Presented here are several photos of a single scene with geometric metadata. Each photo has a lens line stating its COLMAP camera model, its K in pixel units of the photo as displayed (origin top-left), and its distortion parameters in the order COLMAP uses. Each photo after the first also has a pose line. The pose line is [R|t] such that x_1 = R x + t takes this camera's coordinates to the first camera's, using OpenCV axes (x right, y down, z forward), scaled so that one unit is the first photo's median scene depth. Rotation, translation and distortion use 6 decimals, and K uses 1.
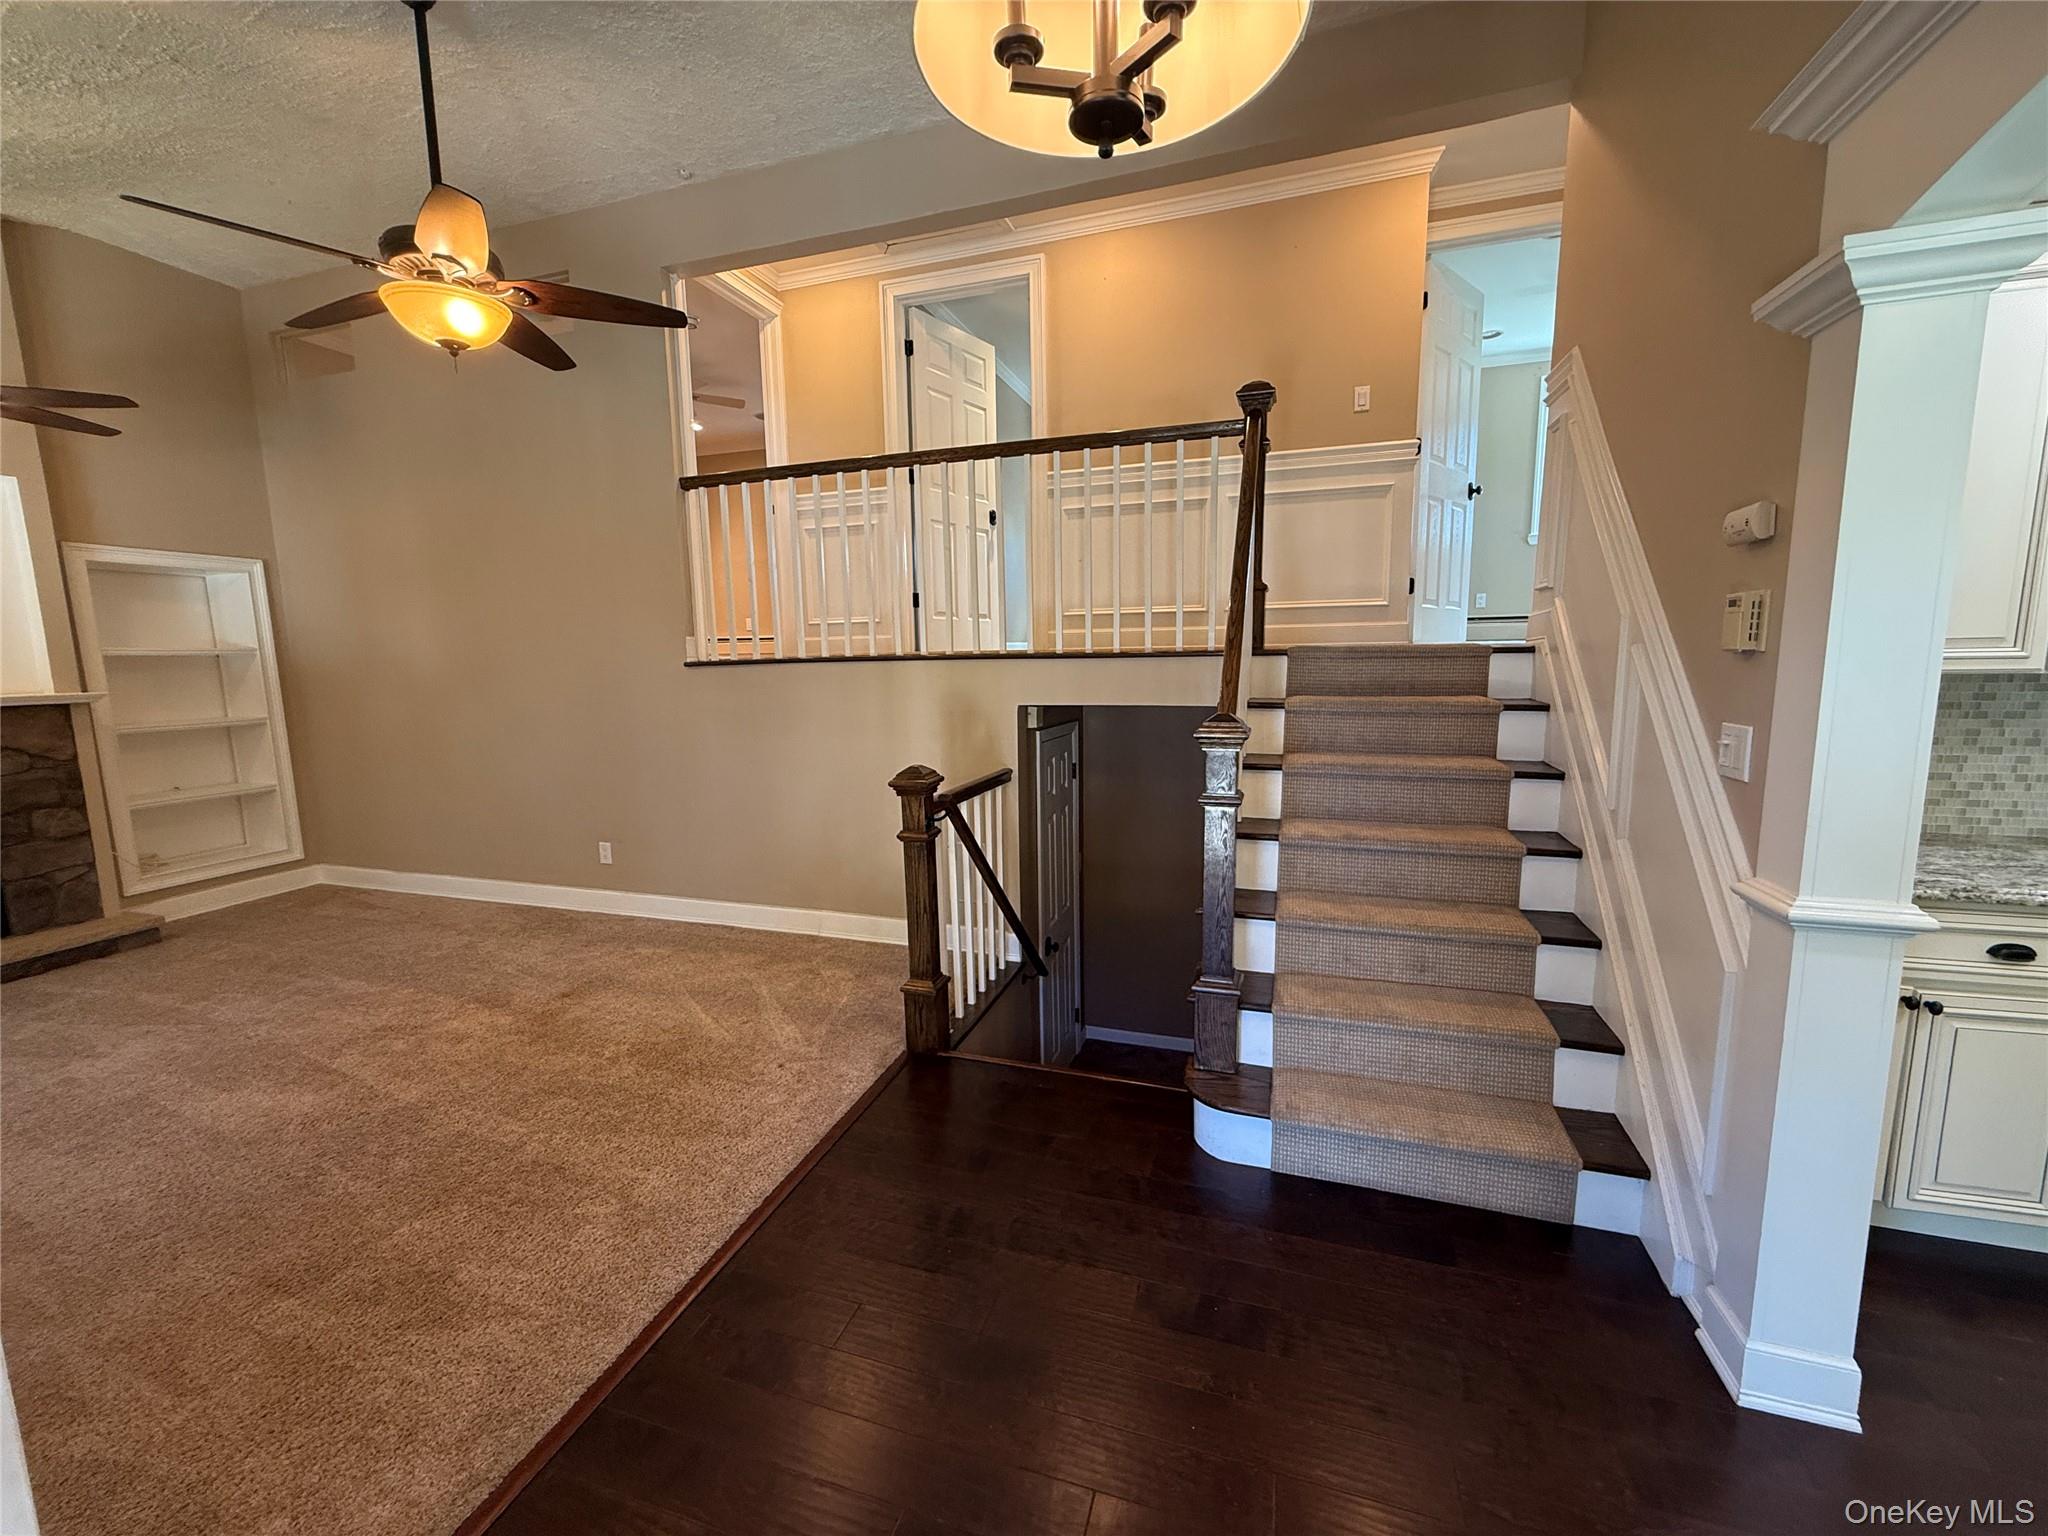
lens RADIAL K [[813.6, 0, 1024.0], [0, 813.6, 768.0], [0, 0, 1]] dist [-0.000061, -0.000136]
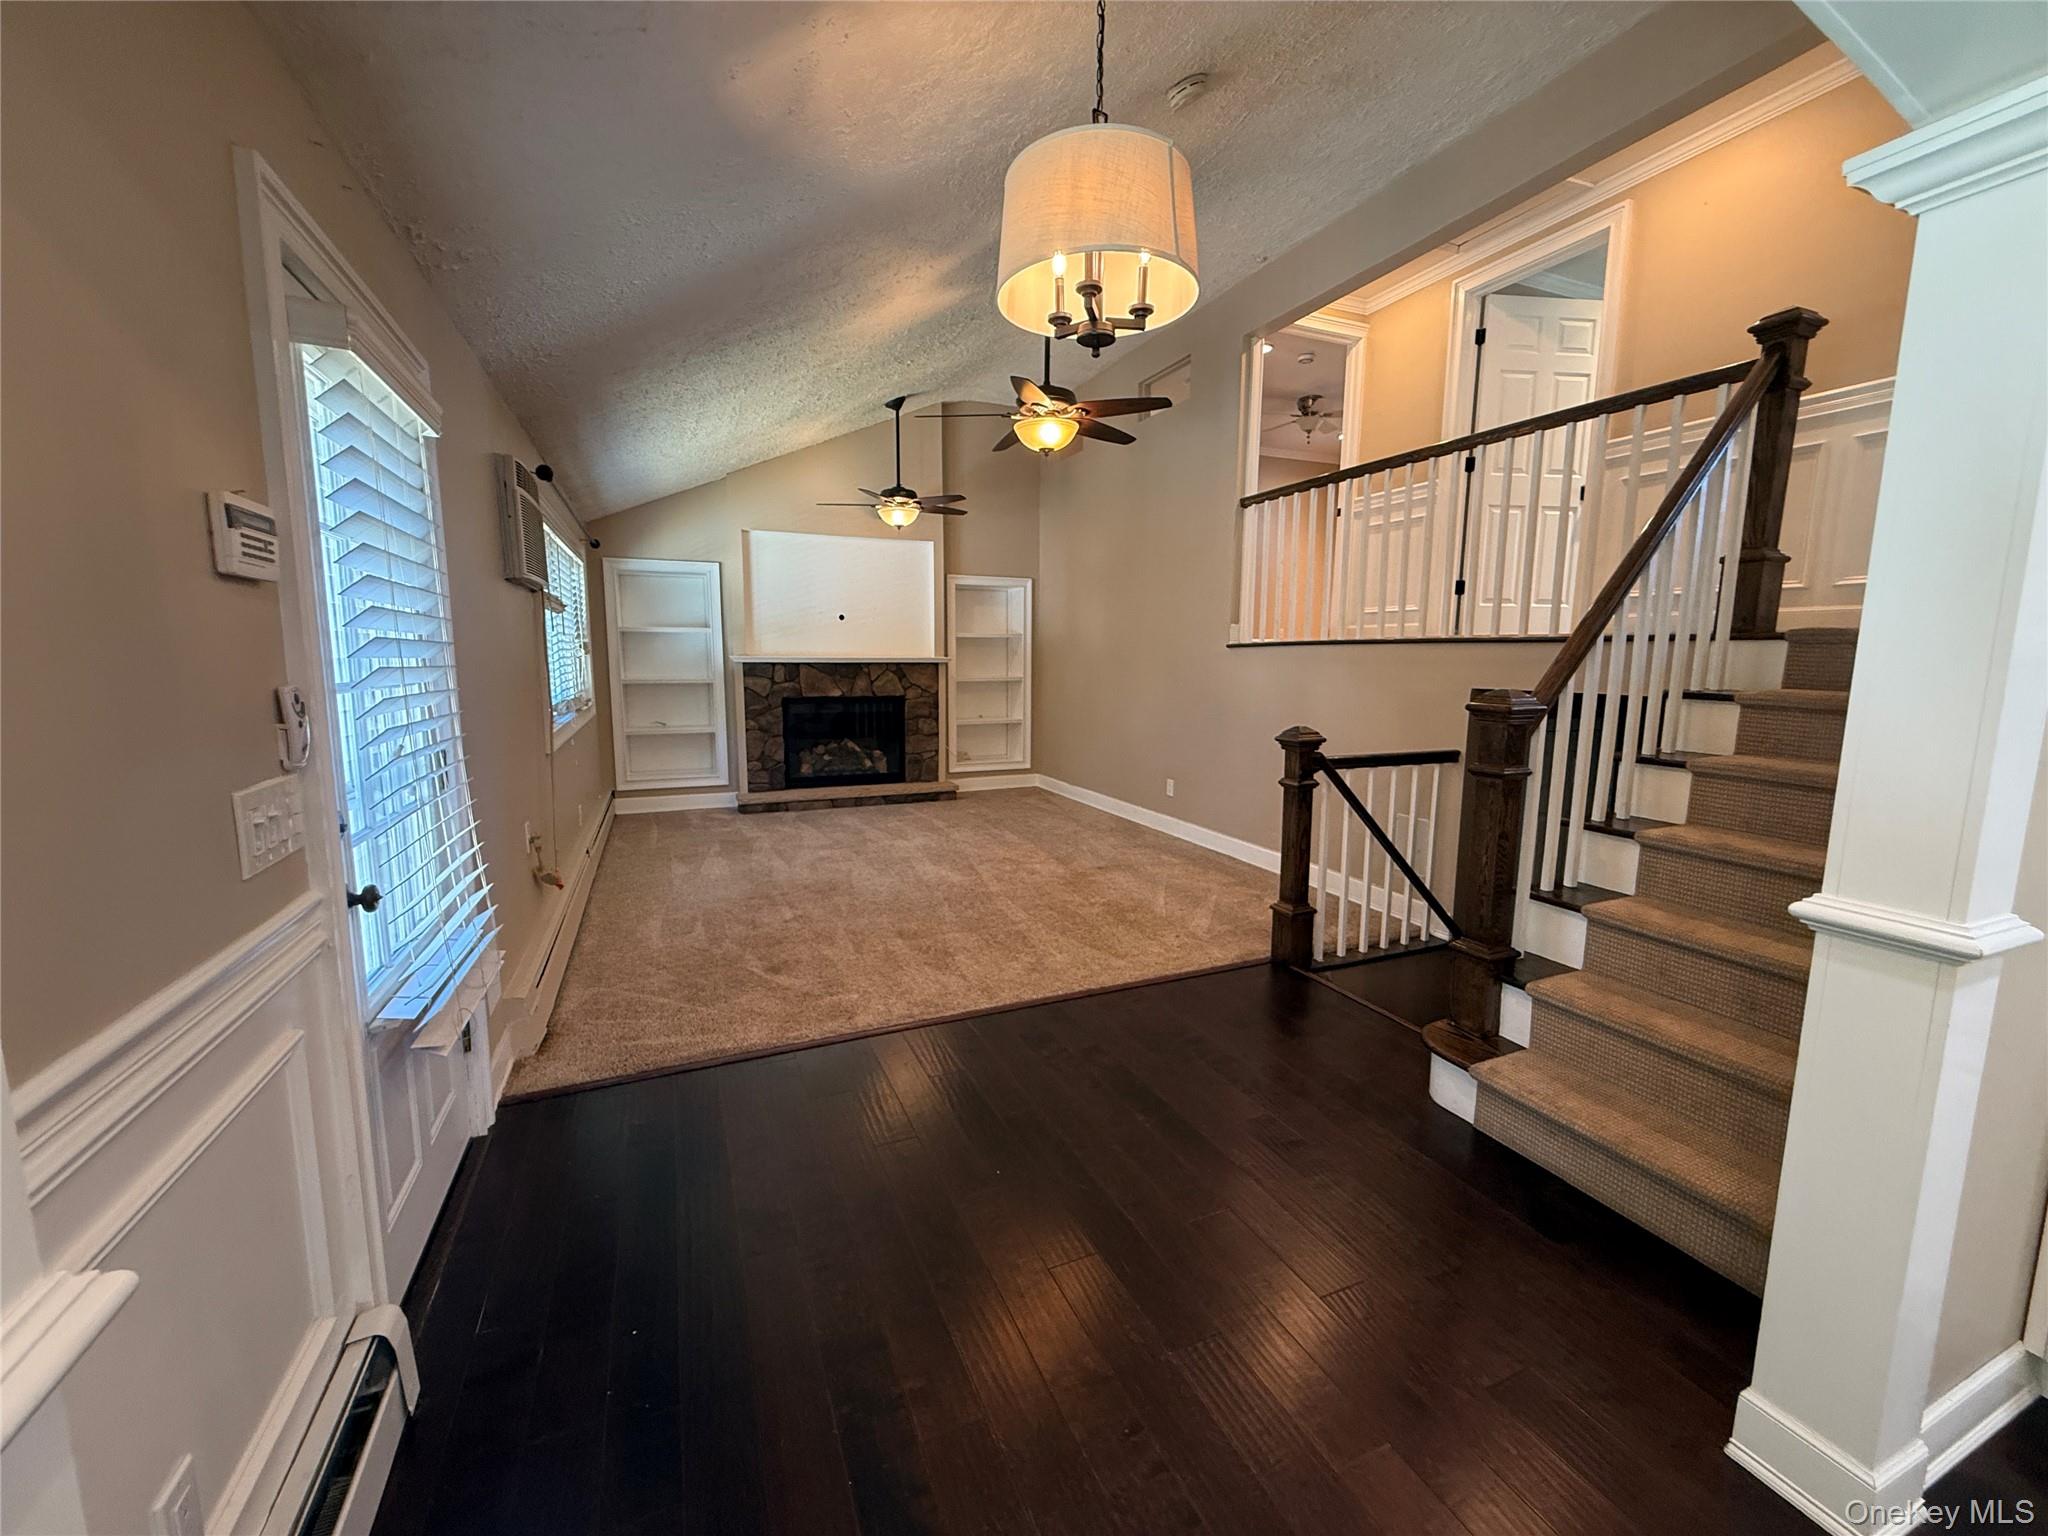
lens RADIAL K [[821.2, 0, 1024.0], [0, 821.2, 768.0], [0, 0, 1]] dist [-0.002740, -0.000336]
pose [[0.659607, 0.122464, -0.741567, 0.409611], [-0.118594, 0.991235, 0.058208, 0.029186], [0.742196, 0.049551, 0.668349, -0.098160]]
